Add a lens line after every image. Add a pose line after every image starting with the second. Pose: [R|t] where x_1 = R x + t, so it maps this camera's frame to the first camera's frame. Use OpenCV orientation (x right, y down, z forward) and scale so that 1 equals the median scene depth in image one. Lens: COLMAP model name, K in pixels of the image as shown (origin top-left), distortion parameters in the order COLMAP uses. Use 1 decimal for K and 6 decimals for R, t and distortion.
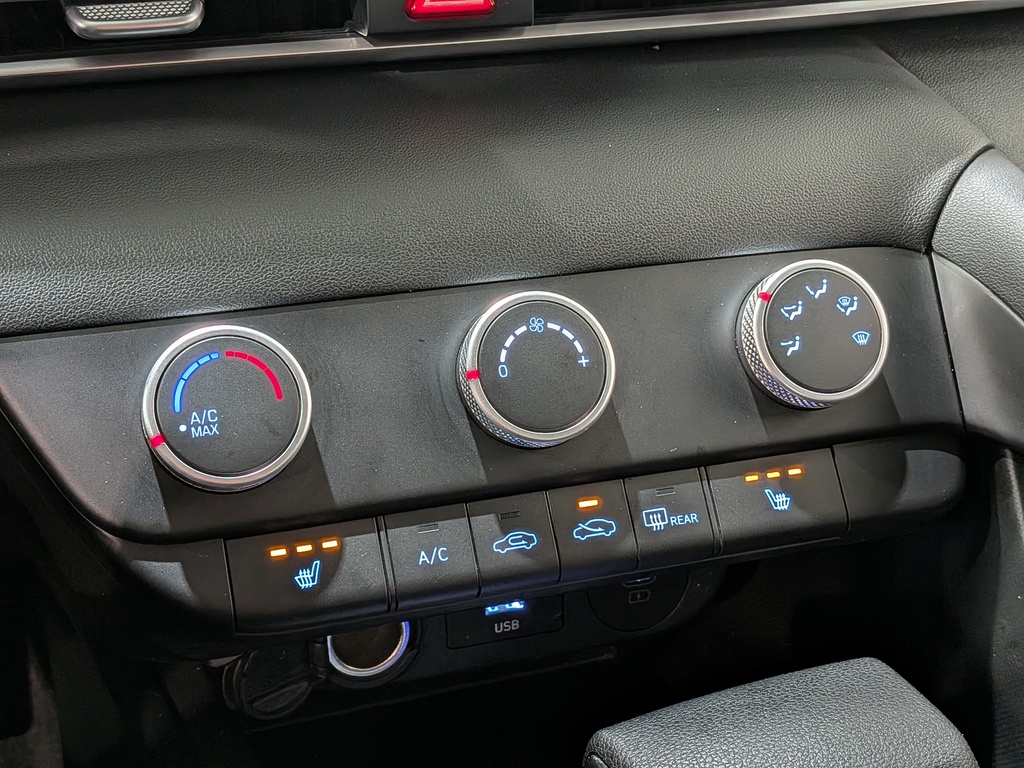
lens RADIAL K [[1486.3, 0, 512.0], [0, 1486.3, 384.0], [0, 0, 1]] dist [0.097567, -0.051406]
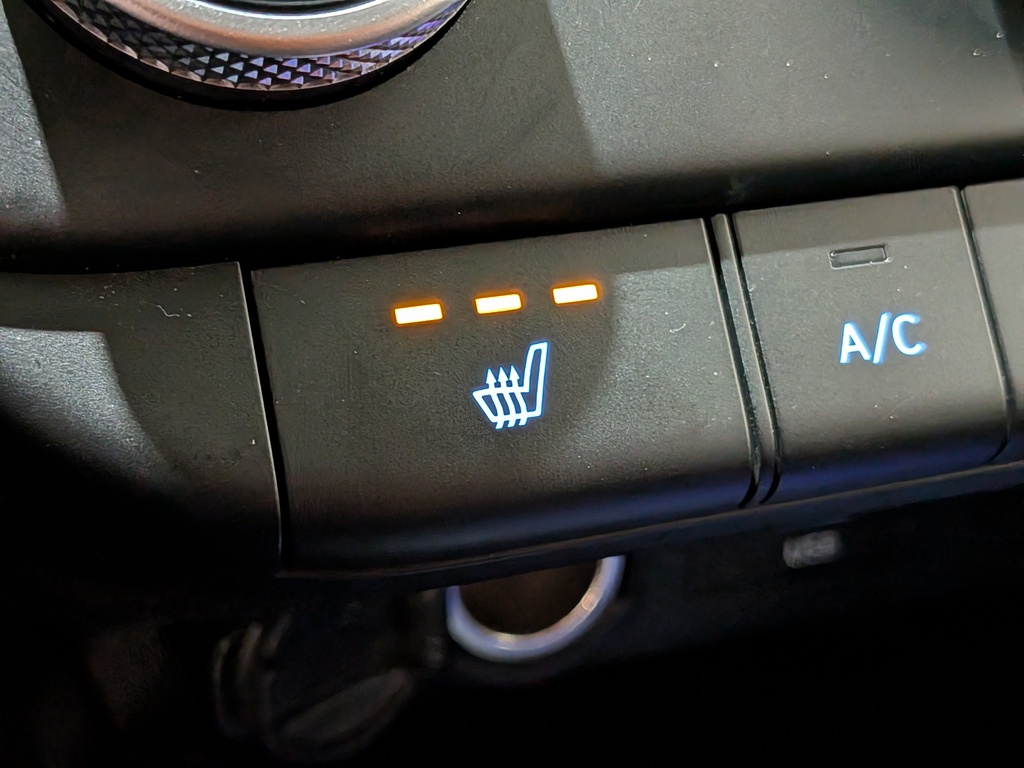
lens RADIAL K [[1491.8, 0, 492.1], [0, 1491.8, 401.0], [0, 0, 1]] dist [0.093983, -0.130617]
pose [[0.999721, 0.006081, 0.022821, -0.143597], [-0.007539, 0.997900, 0.064338, 0.107478], [-0.022382, -0.064492, 0.997667, 0.666818]]
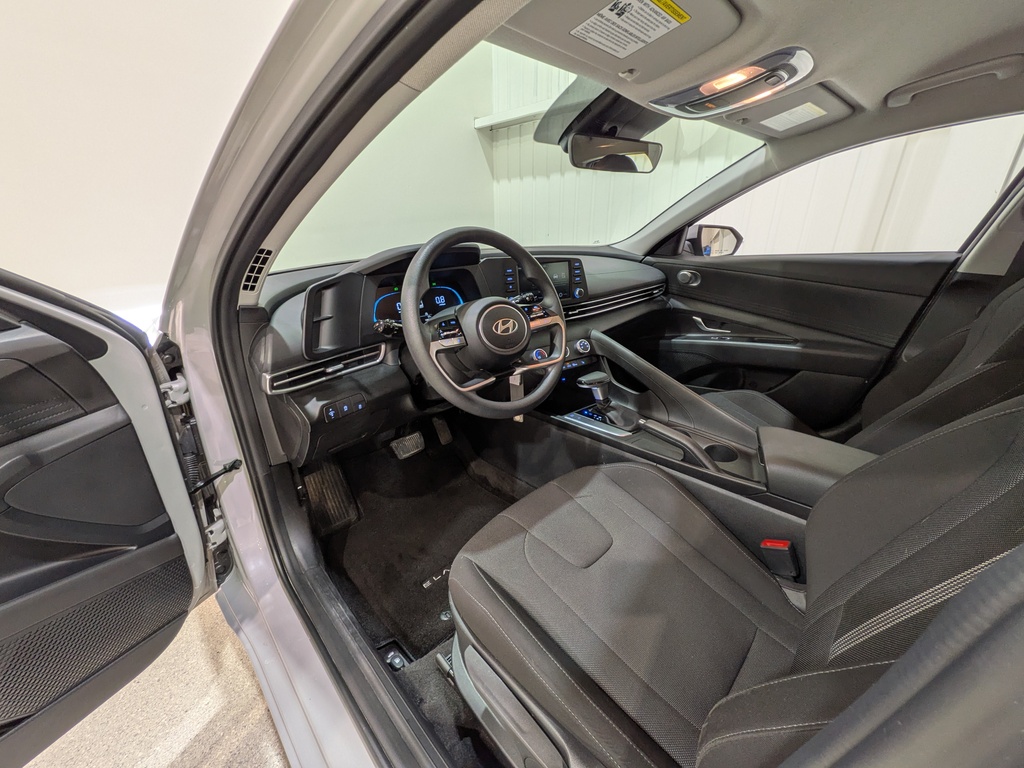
lens RADIAL K [[399.6, 0, 512.0], [0, 399.6, 384.0], [0, 0, 1]] dist [0.000551, 0.000109]
pose [[0.952199, -0.136630, 0.273219, -1.148106], [0.166810, 0.981840, -0.090361, 0.419505], [-0.255911, 0.131617, 0.957698, -1.631236]]
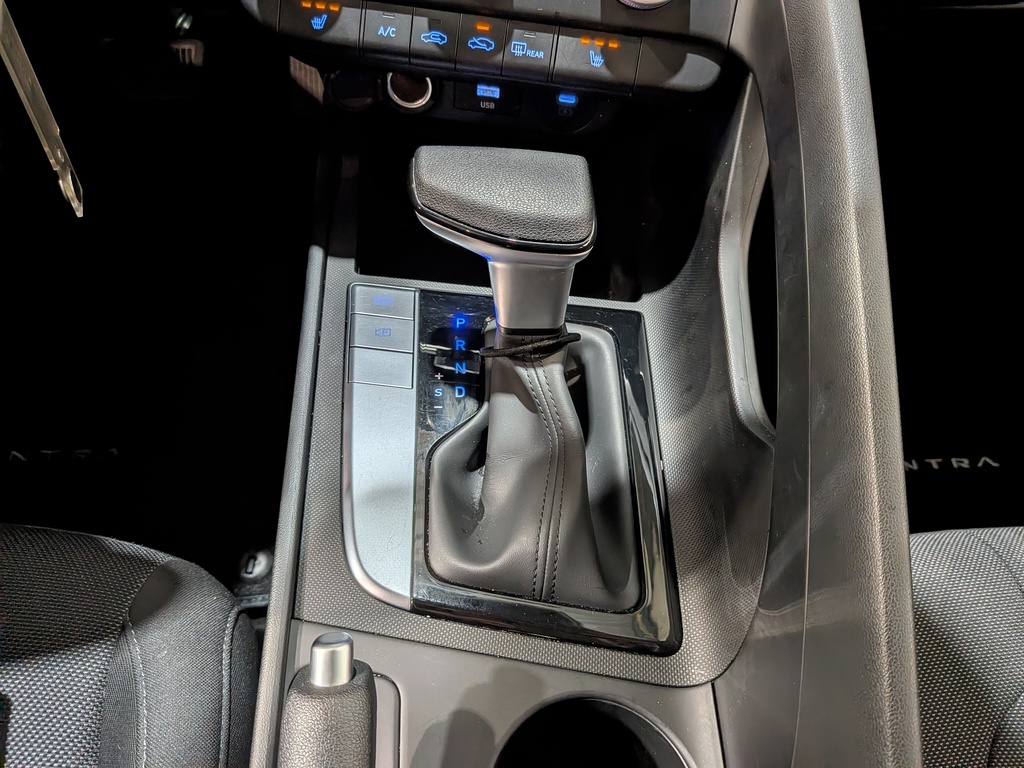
lens RADIAL K [[753.2, 0, 512.0], [0, 753.2, 384.0], [0, 0, 1]] dist [0.011839, -0.049630]
pose [[0.910570, 0.365692, -0.192697, 0.414481], [-0.239900, 0.847165, 0.474089, 0.007838], [0.336617, -0.385463, 0.859132, 0.097485]]
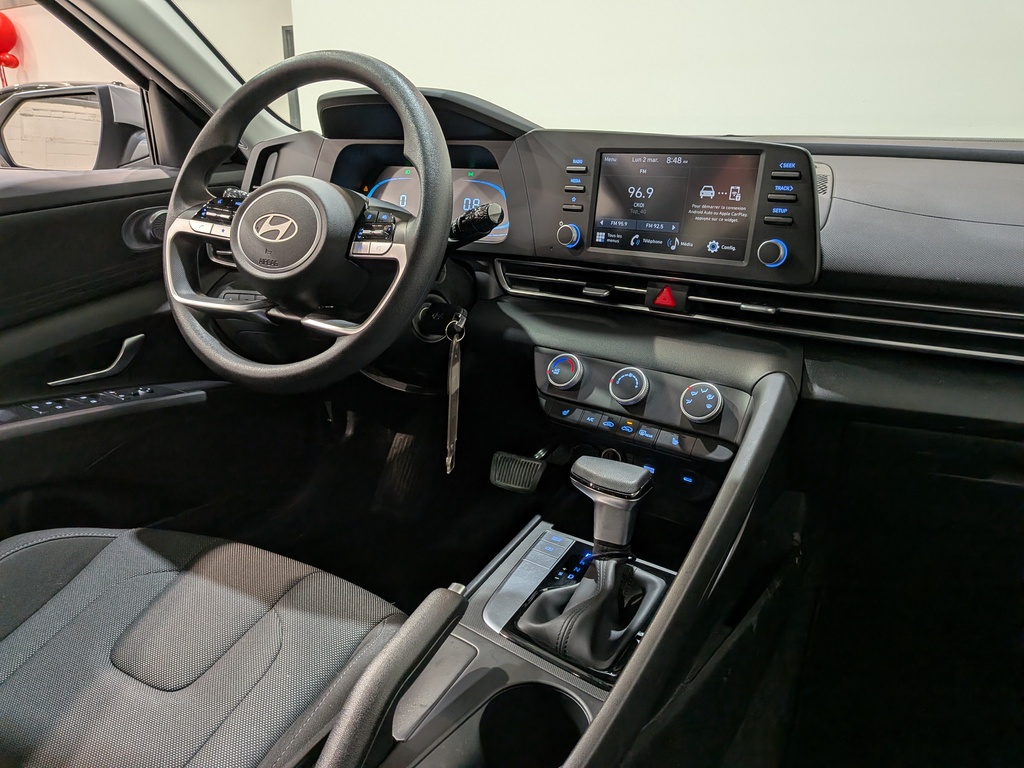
lens RADIAL K [[740.7, 0, 494.7], [0, 740.7, 404.3], [0, 0, 1]] dist [0.082047, -0.151127]
pose [[0.572732, 0.267436, -0.774891, 1.396328], [-0.388848, 0.920801, 0.030391, 0.116892], [0.721648, 0.283908, 0.631364, -0.532336]]
